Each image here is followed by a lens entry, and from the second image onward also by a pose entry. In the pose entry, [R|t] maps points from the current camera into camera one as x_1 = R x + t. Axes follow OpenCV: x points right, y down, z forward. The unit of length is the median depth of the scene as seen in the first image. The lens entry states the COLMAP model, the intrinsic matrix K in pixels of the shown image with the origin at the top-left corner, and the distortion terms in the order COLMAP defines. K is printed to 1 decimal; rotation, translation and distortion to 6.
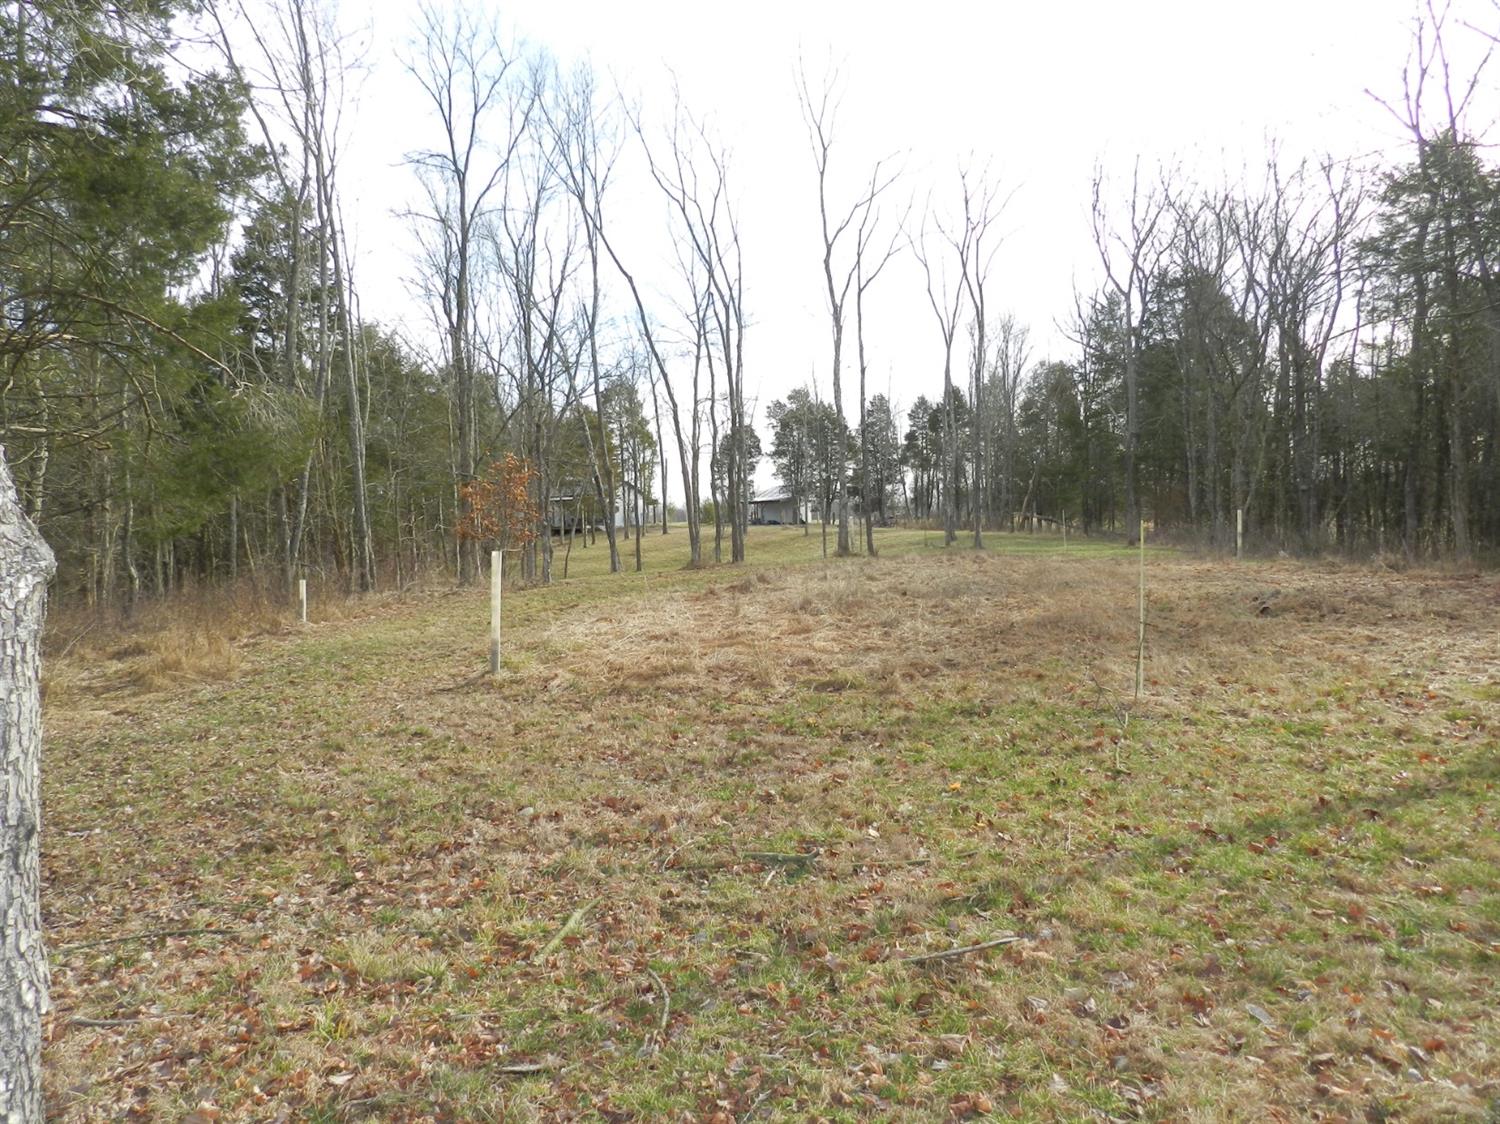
lens RADIAL K [[1141.4, 0, 749.6], [0, 1141.4, 561.1], [0, 0, 1]] dist [0.024908, -0.011580]
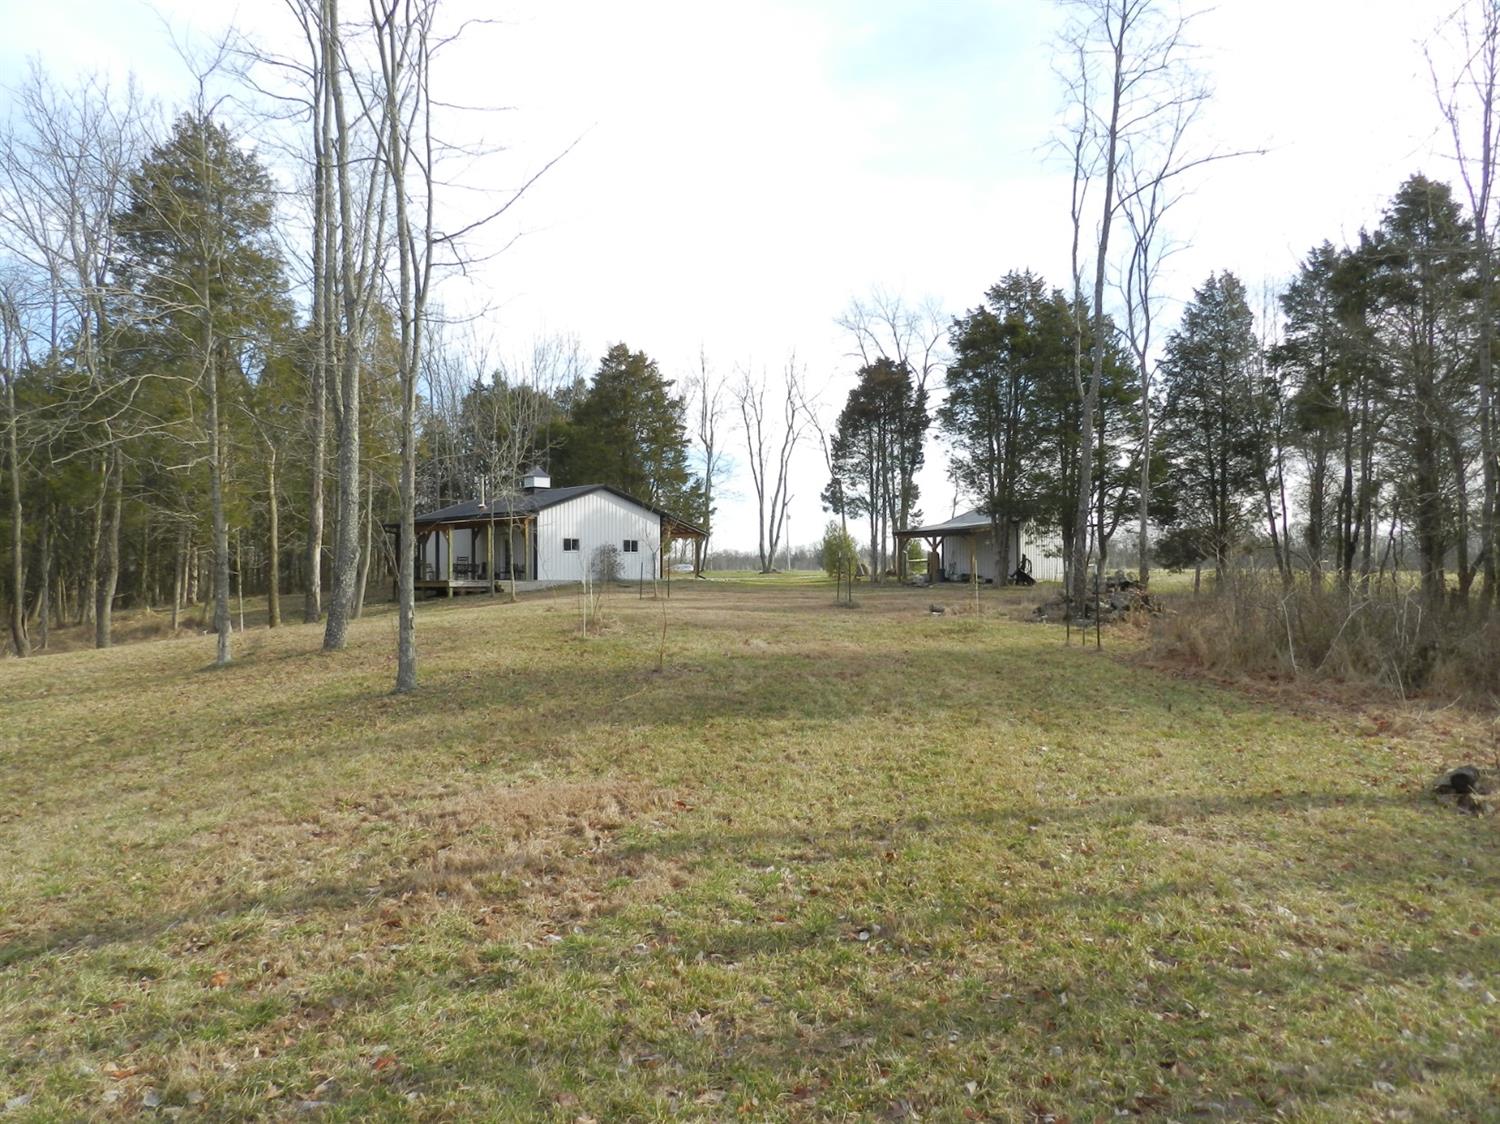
lens RADIAL K [[1141.4, 0, 749.4], [0, 1141.4, 558.9], [0, 0, 1]] dist [0.024908, -0.011580]
pose [[0.933132, 0.002645, -0.359525, 0.104627], [-0.001826, 0.999995, 0.002620, -0.044307], [0.359530, -0.001788, 0.933132, 0.560779]]
